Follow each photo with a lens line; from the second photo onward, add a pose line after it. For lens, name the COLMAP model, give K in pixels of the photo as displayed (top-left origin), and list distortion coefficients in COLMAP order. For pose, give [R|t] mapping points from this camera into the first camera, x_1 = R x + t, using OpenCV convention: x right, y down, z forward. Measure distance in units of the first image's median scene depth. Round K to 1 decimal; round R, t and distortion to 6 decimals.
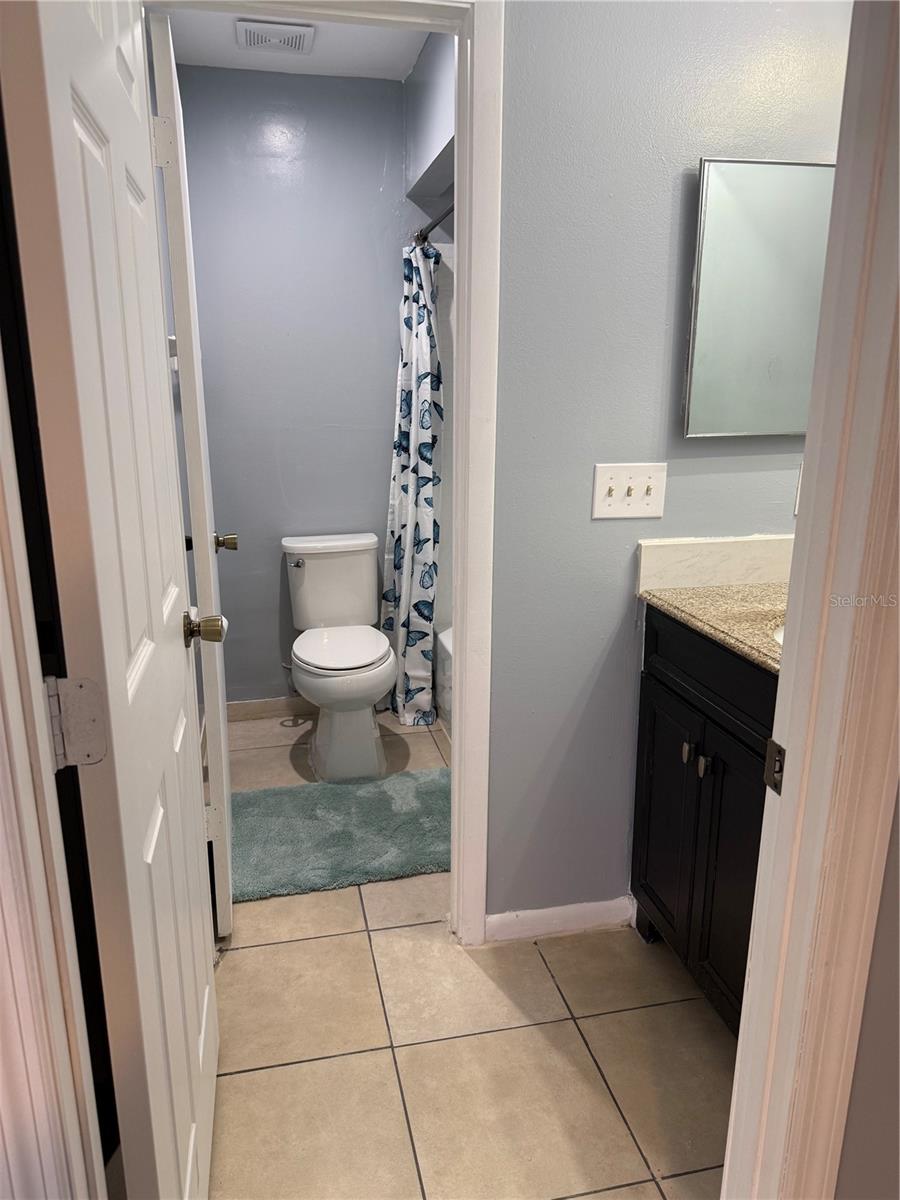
lens RADIAL K [[847.4, 0, 443.5], [0, 847.4, 606.2], [0, 0, 1]] dist [0.064937, -0.077444]
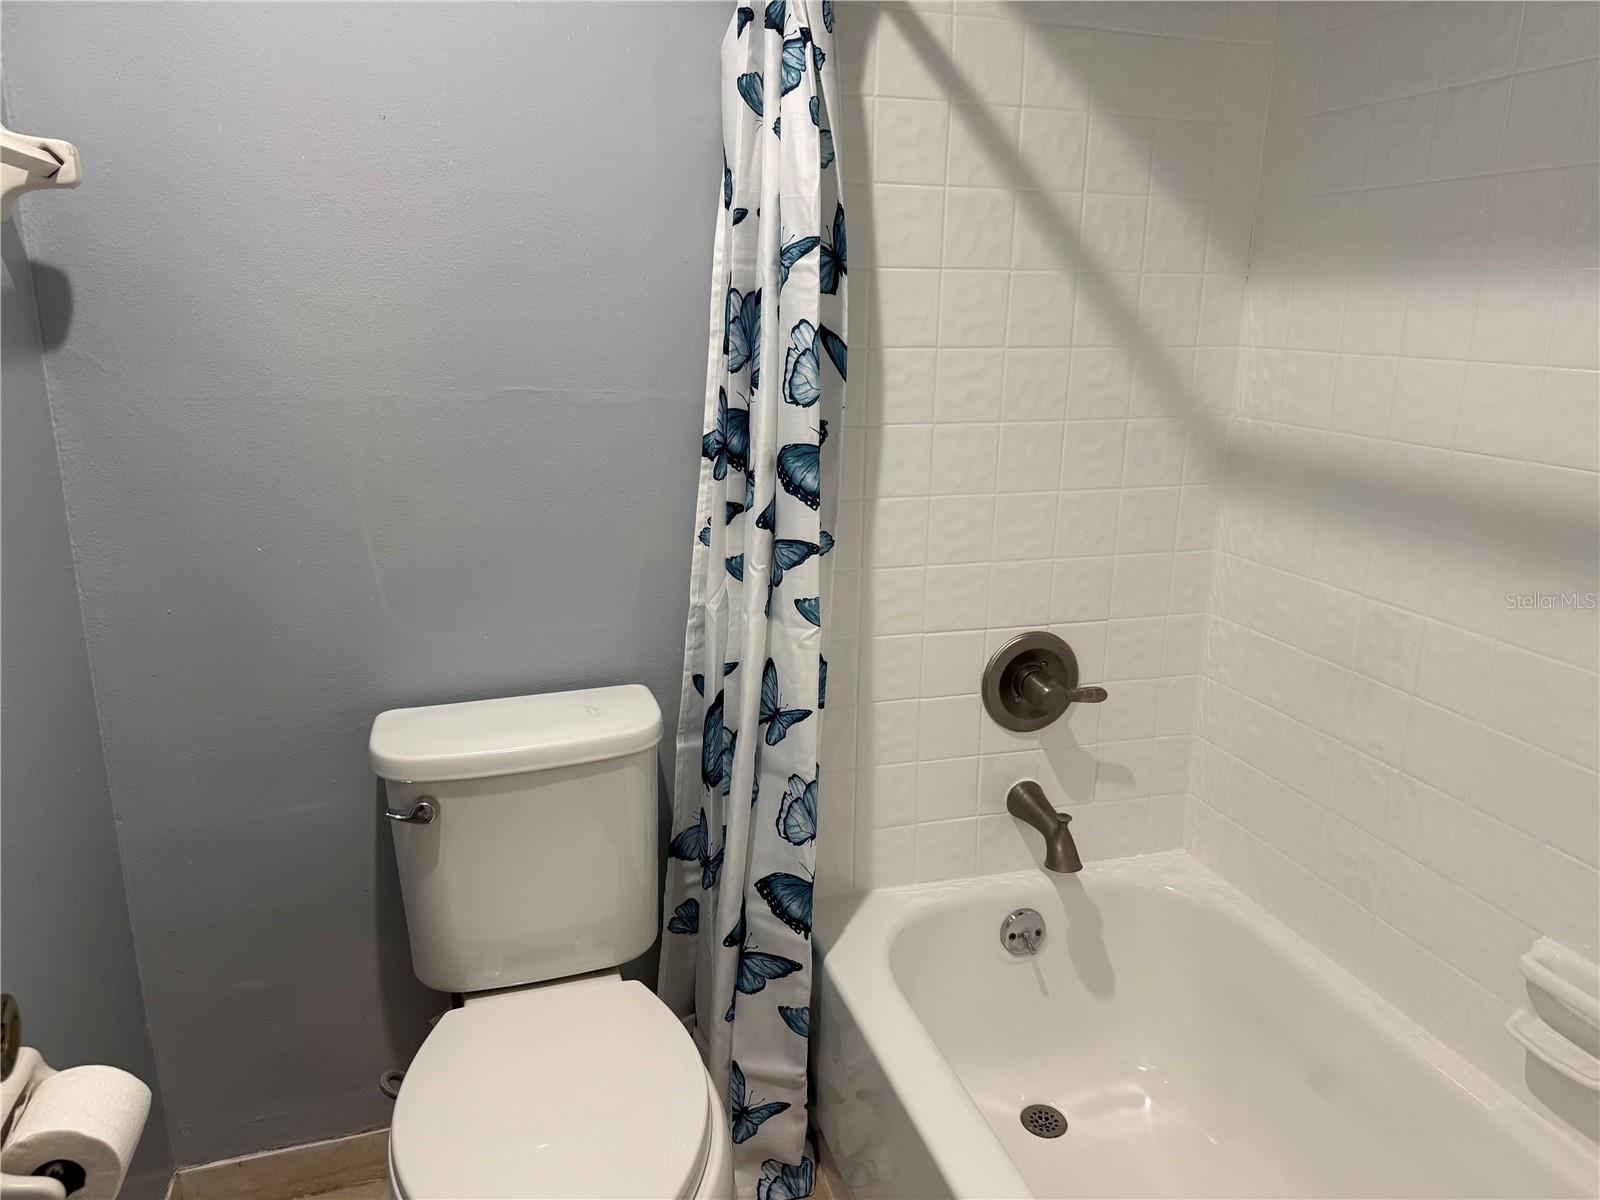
lens RADIAL K [[1129.9, 0, 800.8], [0, 1129.9, 591.3], [0, 0, 1]] dist [0.064937, -0.077444]
pose [[0.997111, -0.004842, 0.075804, -0.055039], [0.004803, 0.999988, 0.000704, -0.130598], [-0.075806, -0.000338, 0.997123, 0.532487]]
